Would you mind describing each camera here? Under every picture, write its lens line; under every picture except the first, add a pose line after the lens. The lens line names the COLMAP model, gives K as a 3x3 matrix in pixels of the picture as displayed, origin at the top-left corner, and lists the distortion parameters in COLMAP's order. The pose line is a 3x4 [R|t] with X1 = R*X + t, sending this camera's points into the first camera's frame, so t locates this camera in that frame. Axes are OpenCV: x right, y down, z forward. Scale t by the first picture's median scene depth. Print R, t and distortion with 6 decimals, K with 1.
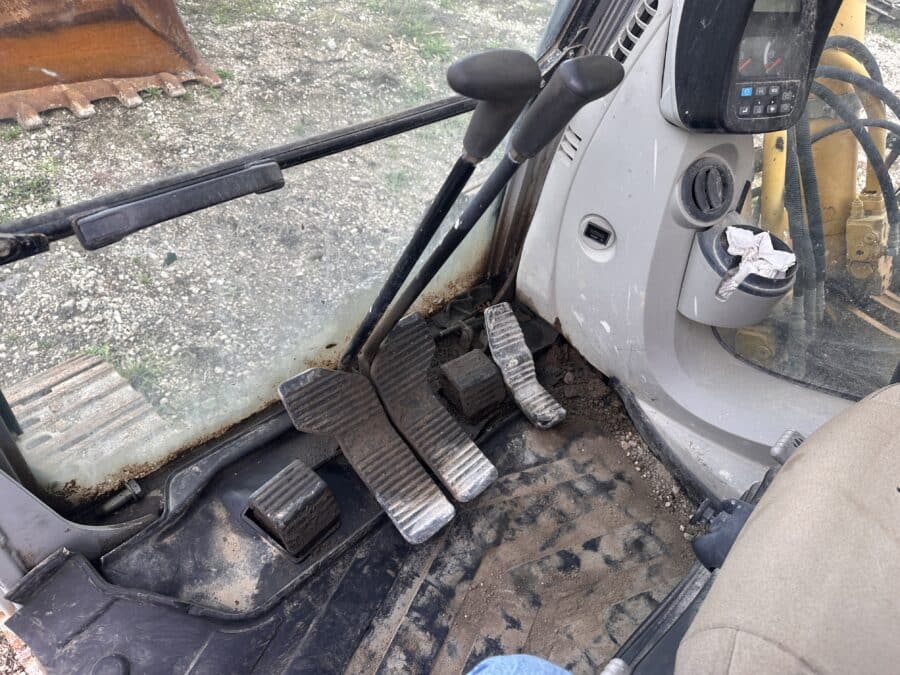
lens RADIAL K [[642.8, 0, 450.2], [0, 642.8, 319.3], [0, 0, 1]] dist [0.115345, -0.159587]
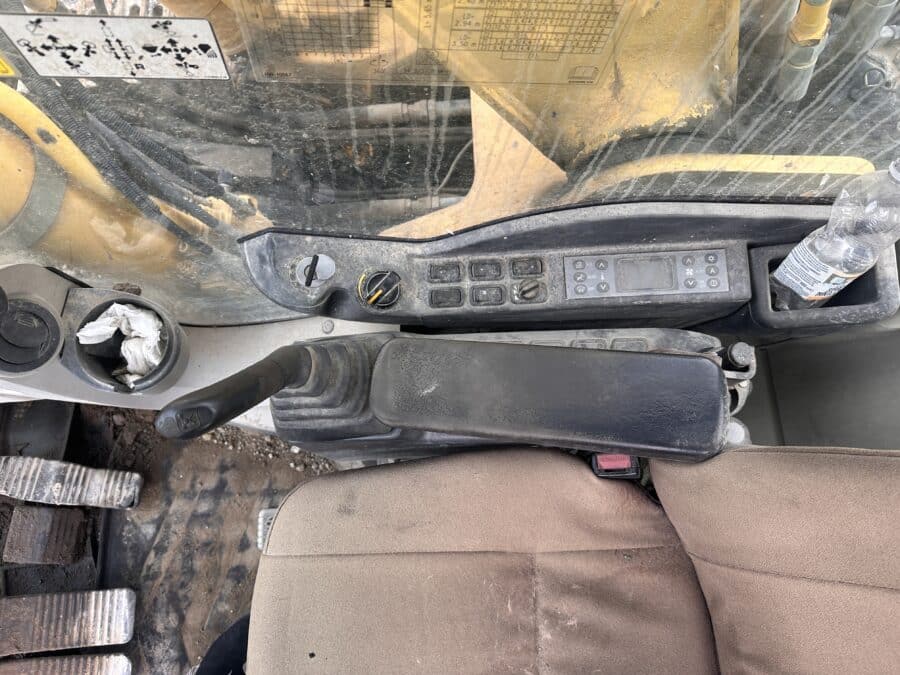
lens RADIAL K [[652.6, 0, 451.8], [0, 652.6, 341.6], [0, 0, 1]] dist [-0.002095, -0.001576]
pose [[0.674301, -0.732900, 0.090417, 0.548881], [0.534737, 0.569050, 0.624691, -0.335239], [-0.509288, -0.372880, 0.775620, 0.046760]]
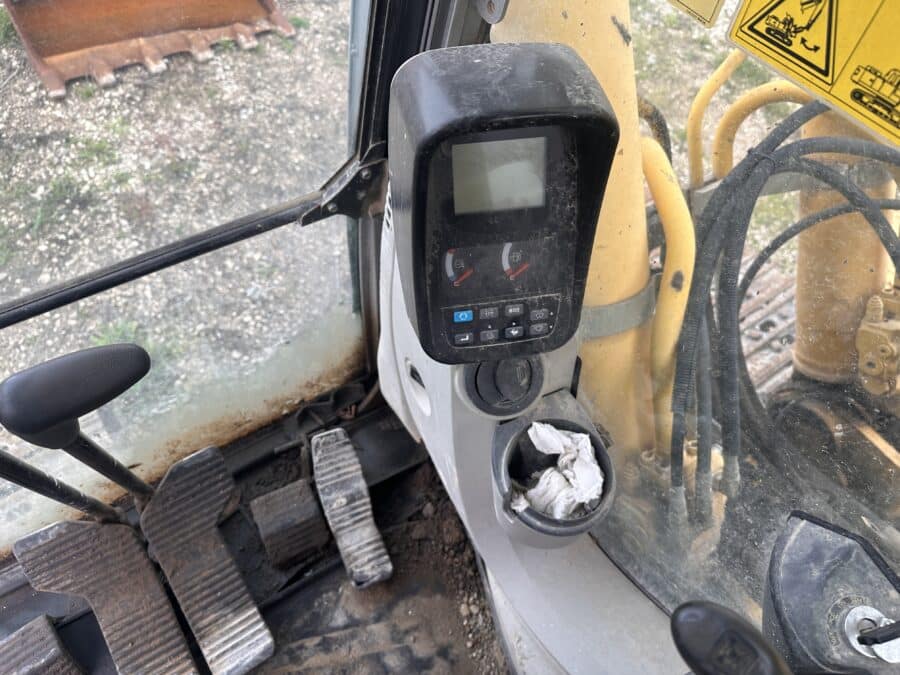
lens RADIAL K [[644.9, 0, 450.0], [0, 644.9, 337.5], [0, 0, 1]] dist [0.111187, -0.210747]
pose [[0.980032, 0.092988, -0.175755, 0.366128], [-0.069580, 0.988406, 0.134956, -0.271184], [0.186267, -0.120032, 0.975139, 0.206604]]
